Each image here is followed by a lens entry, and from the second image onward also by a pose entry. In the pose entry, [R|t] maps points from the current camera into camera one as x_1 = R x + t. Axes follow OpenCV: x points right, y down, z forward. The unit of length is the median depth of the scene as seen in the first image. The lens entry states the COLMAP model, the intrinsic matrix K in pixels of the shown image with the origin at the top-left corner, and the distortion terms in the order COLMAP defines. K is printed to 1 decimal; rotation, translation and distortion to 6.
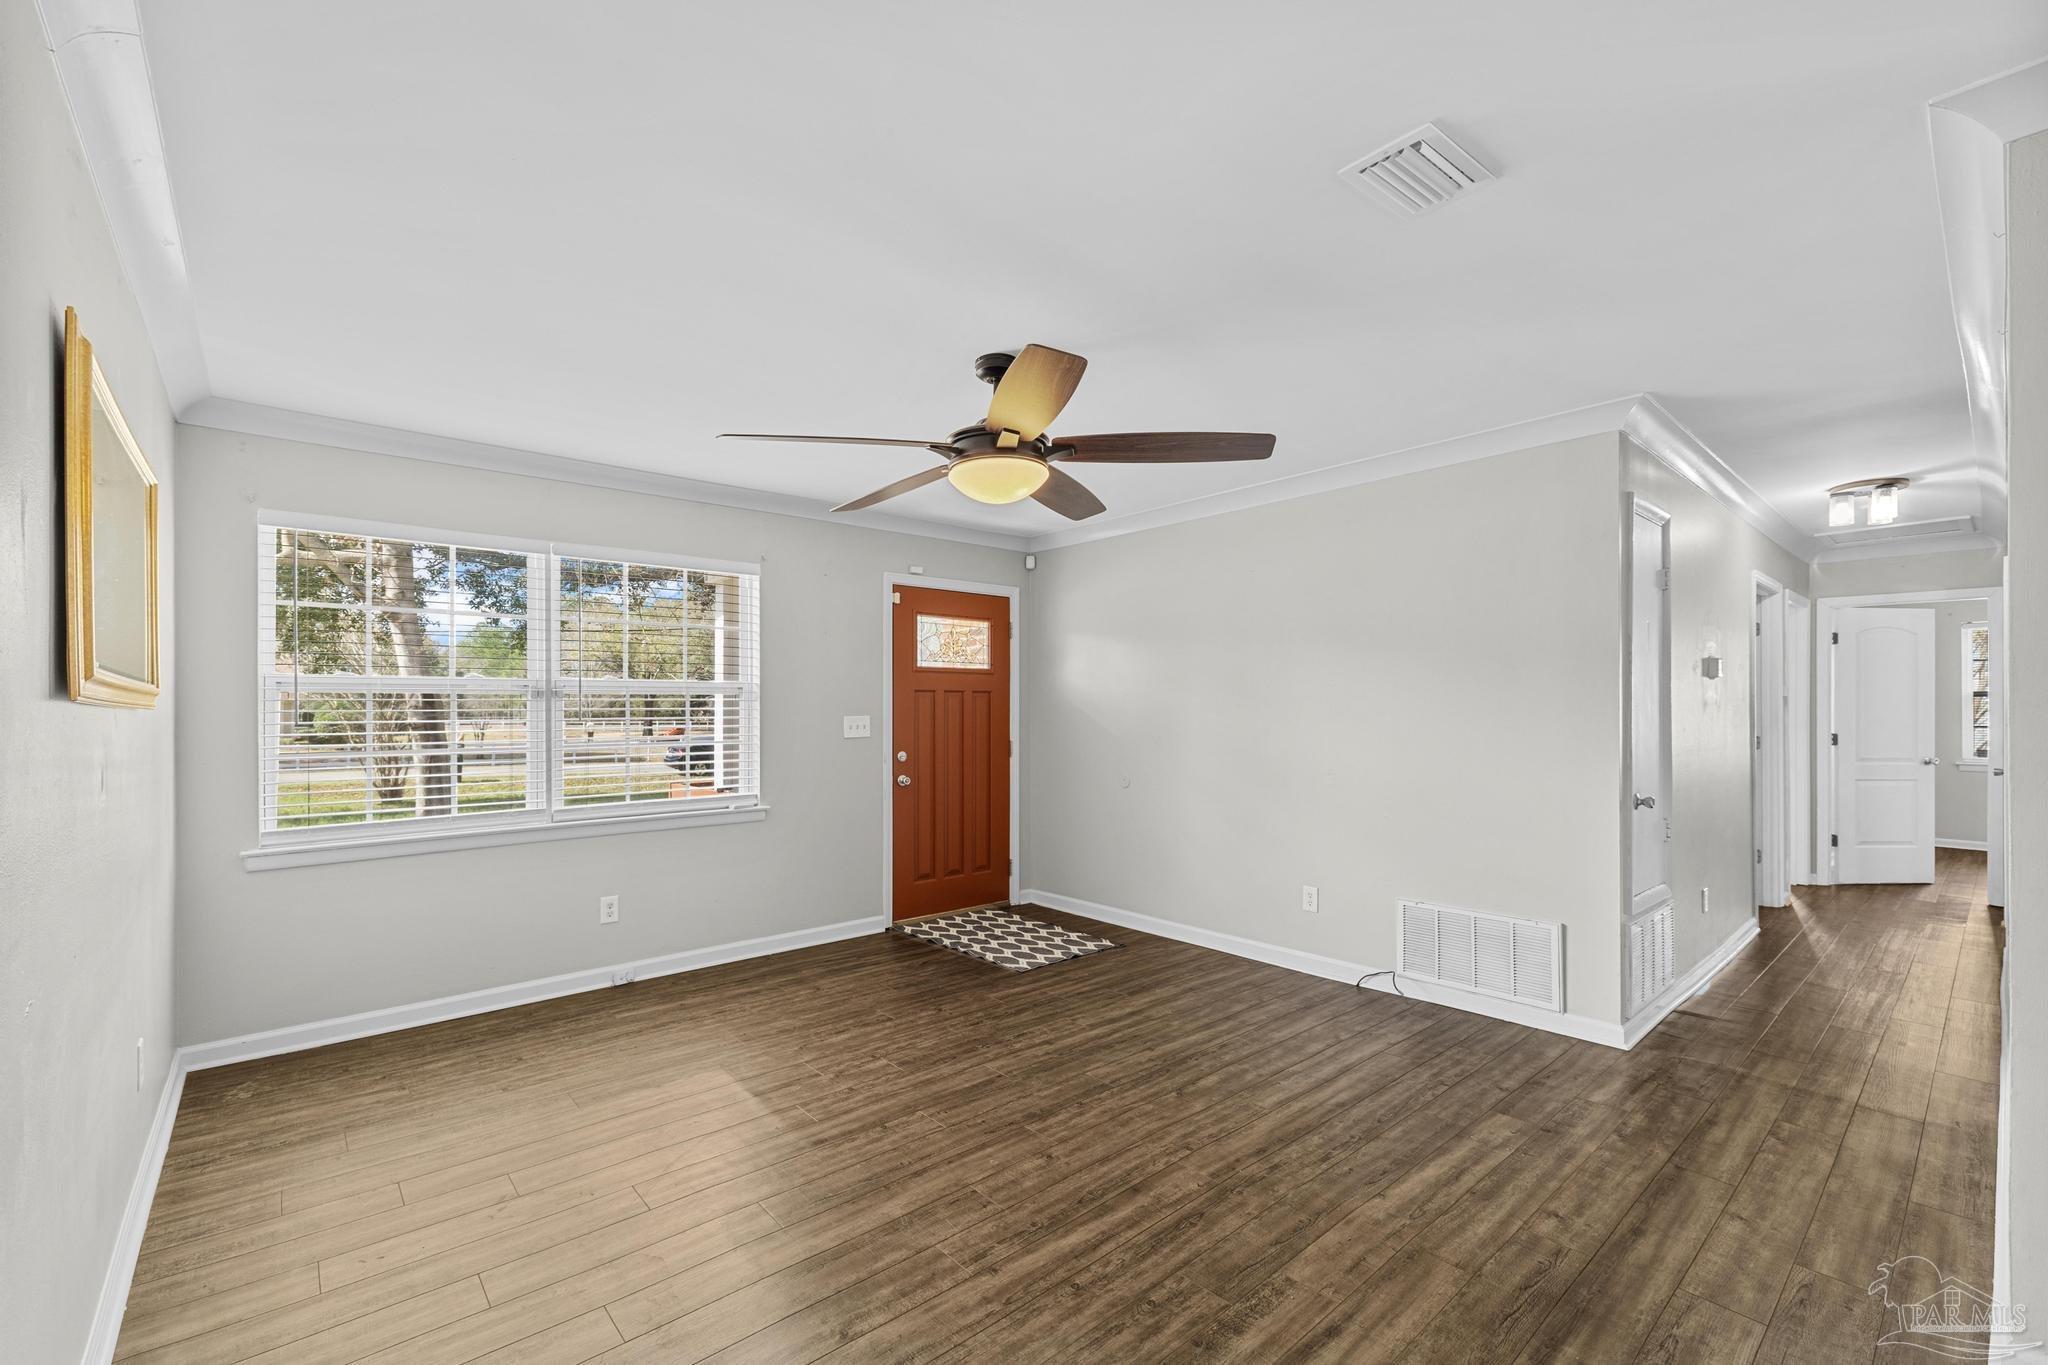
lens RADIAL K [[862.0, 0, 1011.6], [0, 862.0, 709.2], [0, 0, 1]] dist [0.002821, 0.000342]
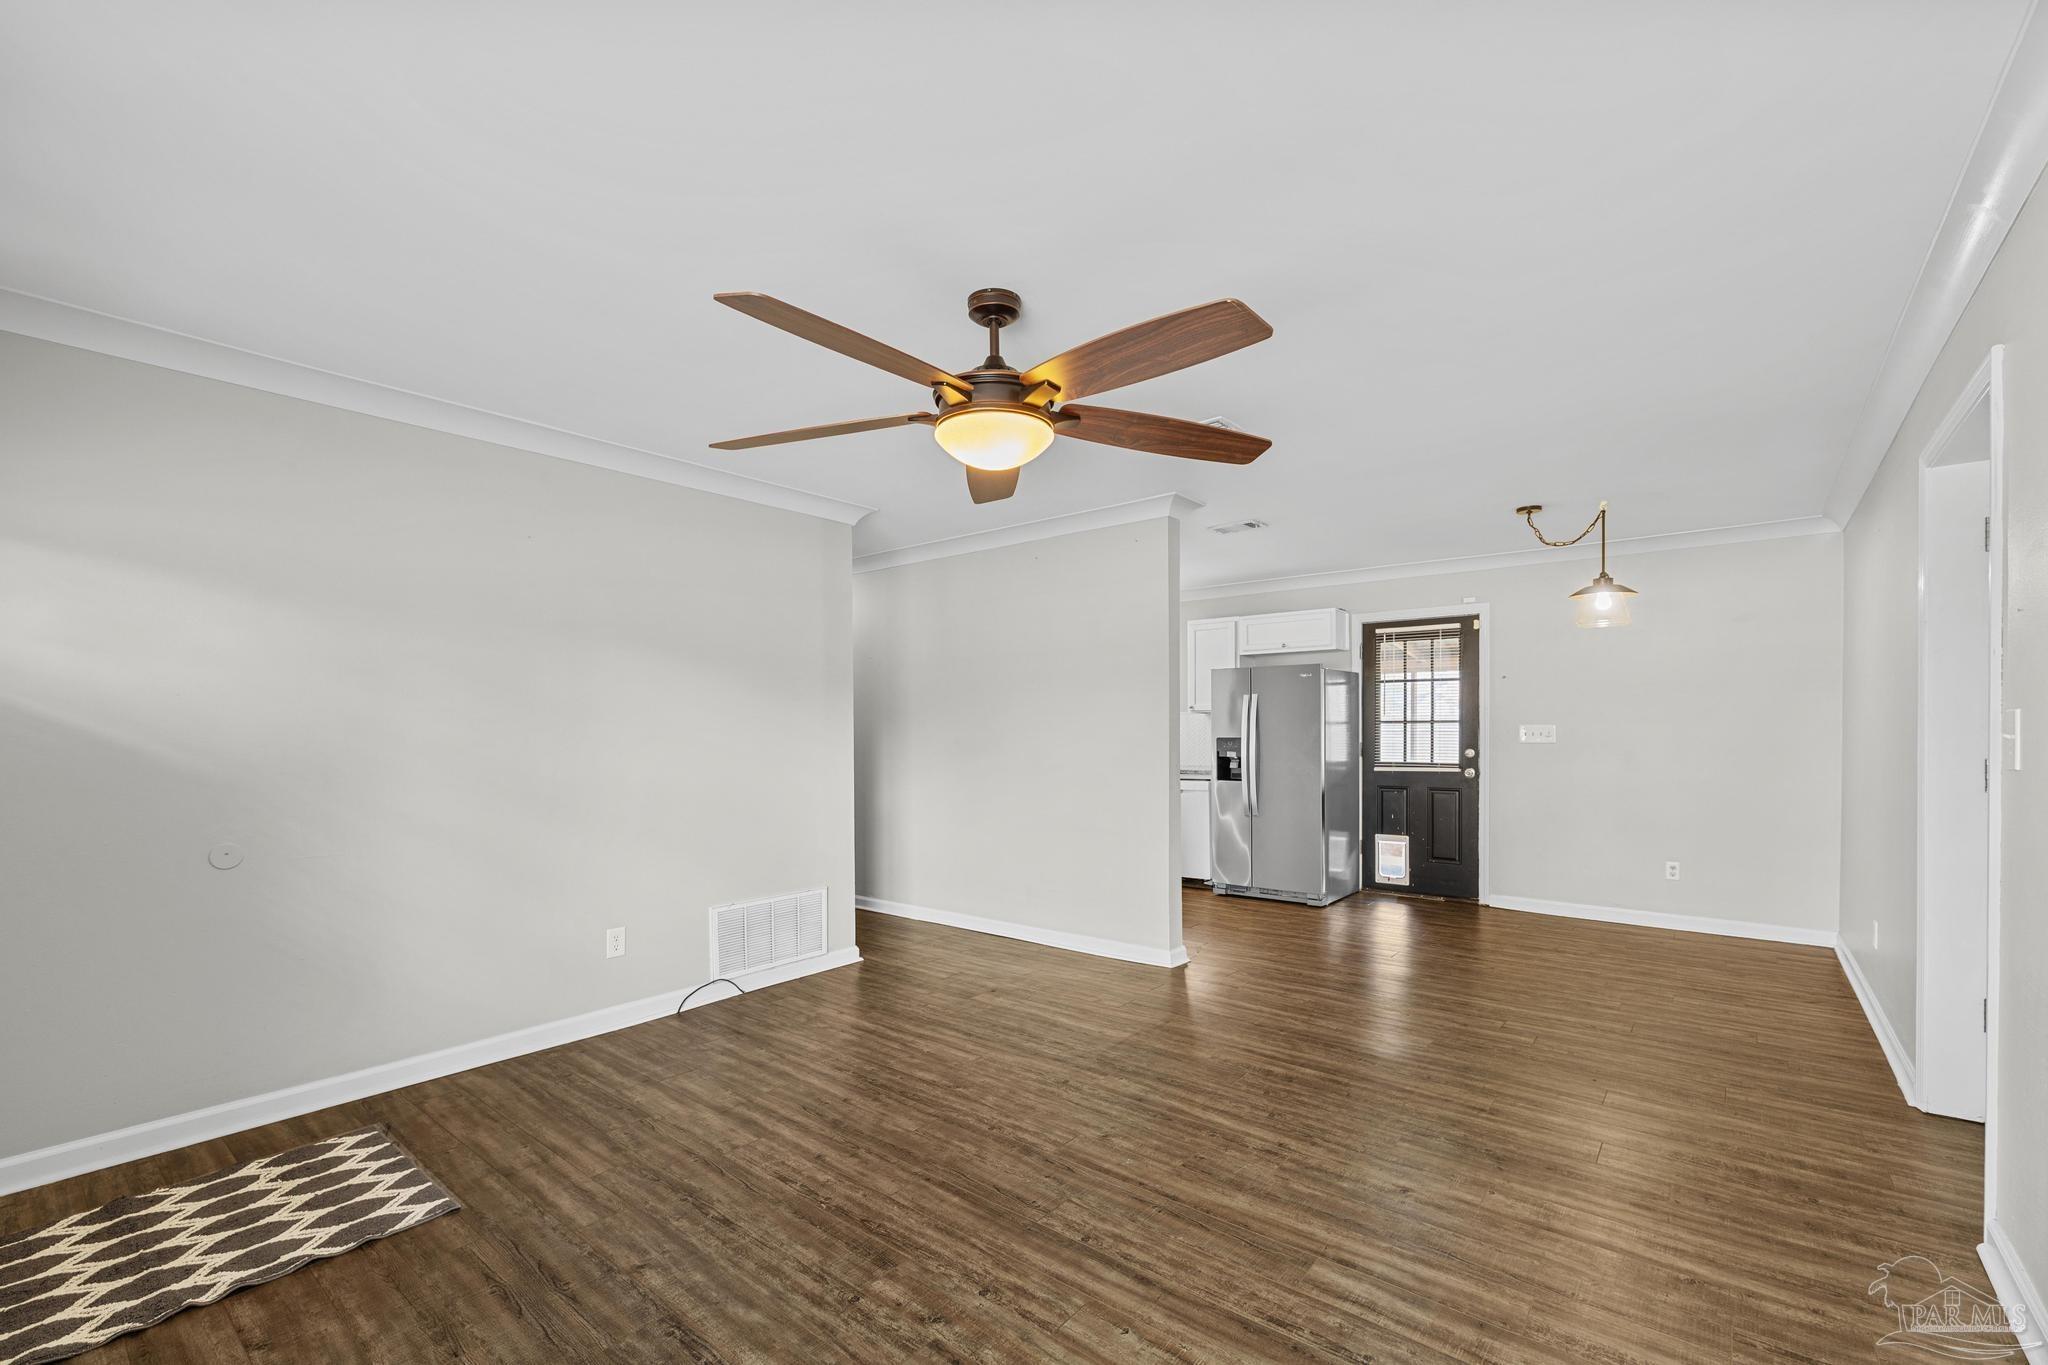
lens RADIAL K [[879.4, 0, 1016.9], [0, 879.4, 715.2], [0, 0, 1]] dist [-0.018868, 0.014959]
pose [[-0.176794, 0.021662, 0.984009, -0.676665], [0.003871, 0.999765, -0.021313, 0.014941], [-0.984240, 0.000041, -0.176837, 0.869505]]
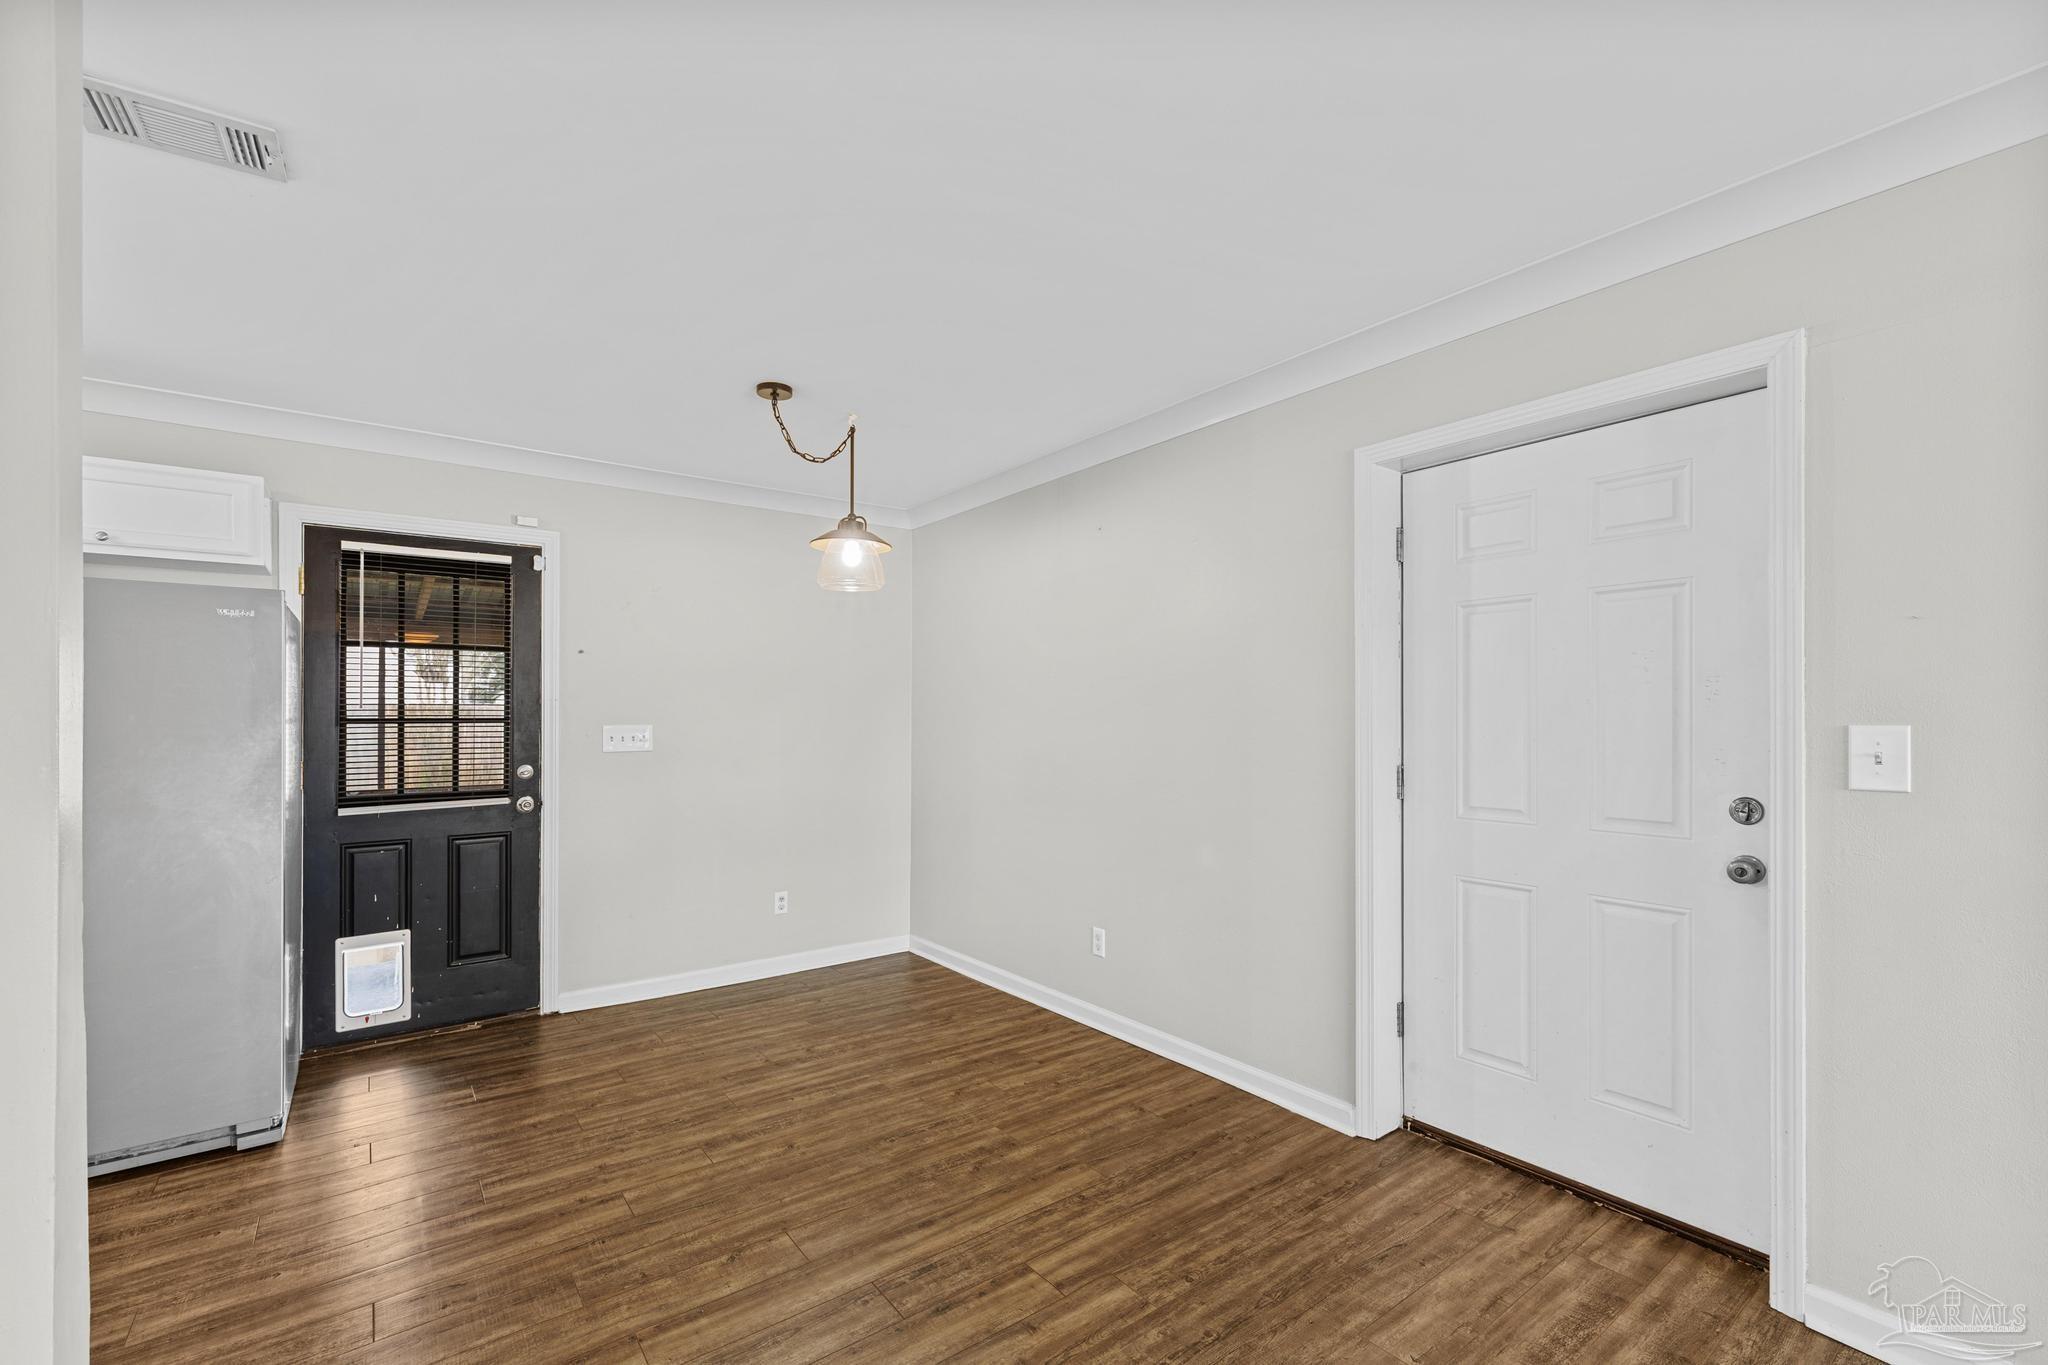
lens RADIAL K [[867.5, 0, 1014.1], [0, 867.5, 714.2], [0, 0, 1]] dist [0.000656, 0.000450]
pose [[-0.997762, 0.008060, 0.066379, 0.181657], [0.008022, 0.999967, -0.000843, -0.006711], [-0.066384, -0.000309, -0.997794, 0.695453]]
